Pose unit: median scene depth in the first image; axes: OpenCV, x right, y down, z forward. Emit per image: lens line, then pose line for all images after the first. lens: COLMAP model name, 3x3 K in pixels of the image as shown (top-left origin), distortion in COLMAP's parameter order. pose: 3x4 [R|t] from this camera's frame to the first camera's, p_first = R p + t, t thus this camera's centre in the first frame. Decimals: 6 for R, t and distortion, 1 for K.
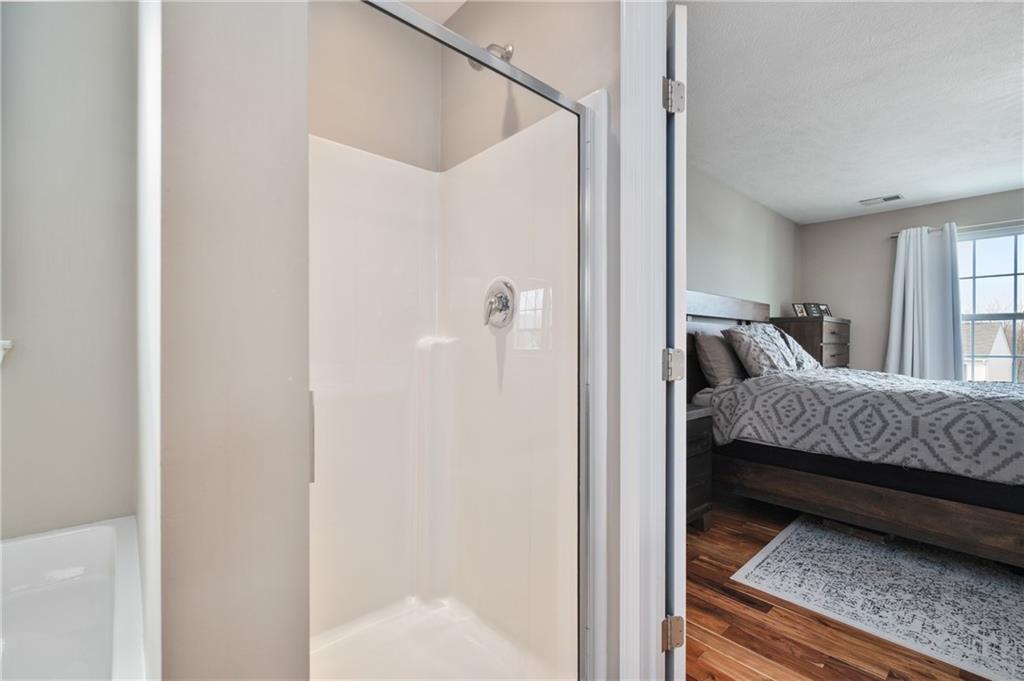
lens RADIAL K [[446.7, 0, 517.9], [0, 446.7, 345.9], [0, 0, 1]] dist [-0.000441, 0.000393]
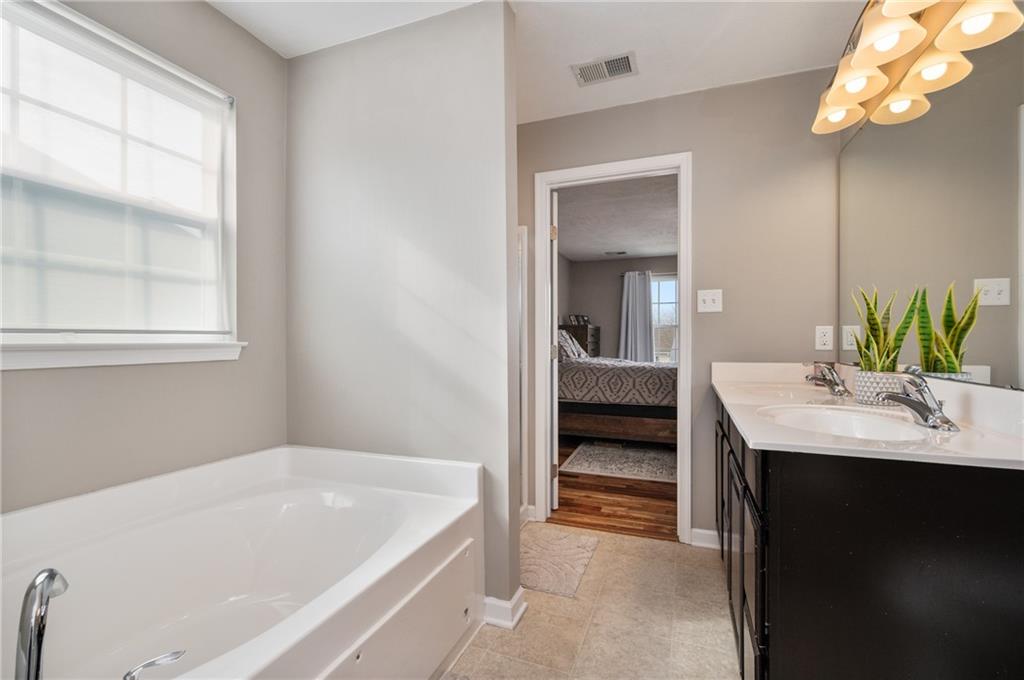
lens RADIAL K [[446.7, 0, 518.4], [0, 446.7, 346.2], [0, 0, 1]] dist [-0.000441, 0.000393]
pose [[0.886340, -0.006570, 0.462988, -0.438372], [0.004461, 0.999974, 0.005650, -0.001256], [-0.463013, -0.002942, 0.886346, -0.471653]]
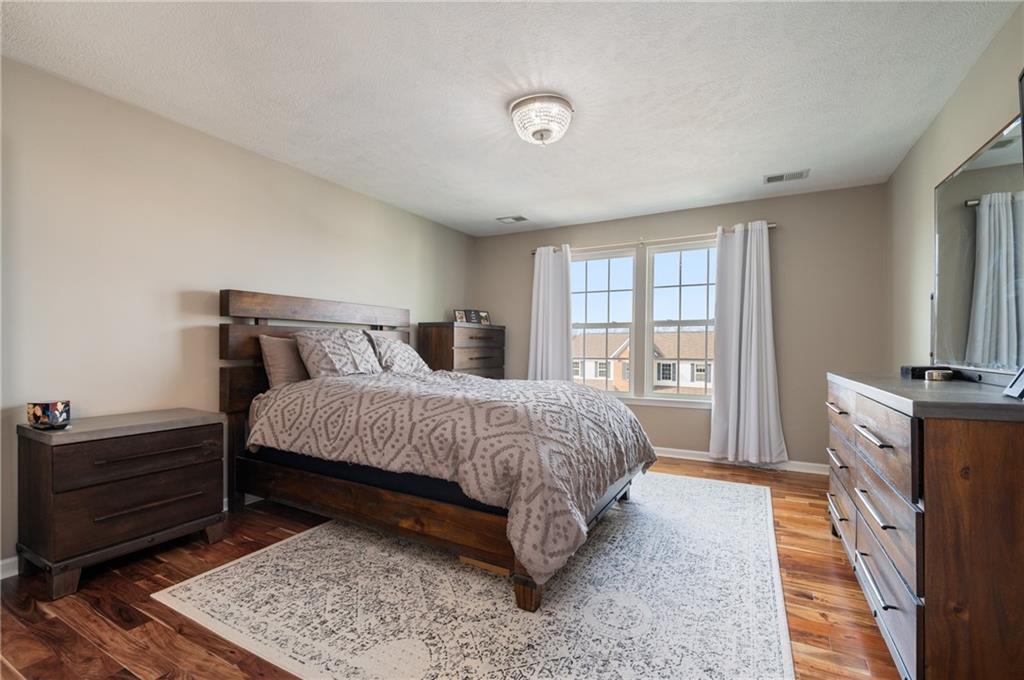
lens RADIAL K [[446.7, 0, 513.7], [0, 446.7, 360.5], [0, 0, 1]] dist [-0.000441, 0.000393]
pose [[0.944094, -0.010174, 0.329519, 0.761108], [0.002004, 0.999682, 0.025122, -0.001245], [-0.329670, -0.023057, 0.943815, -0.118333]]
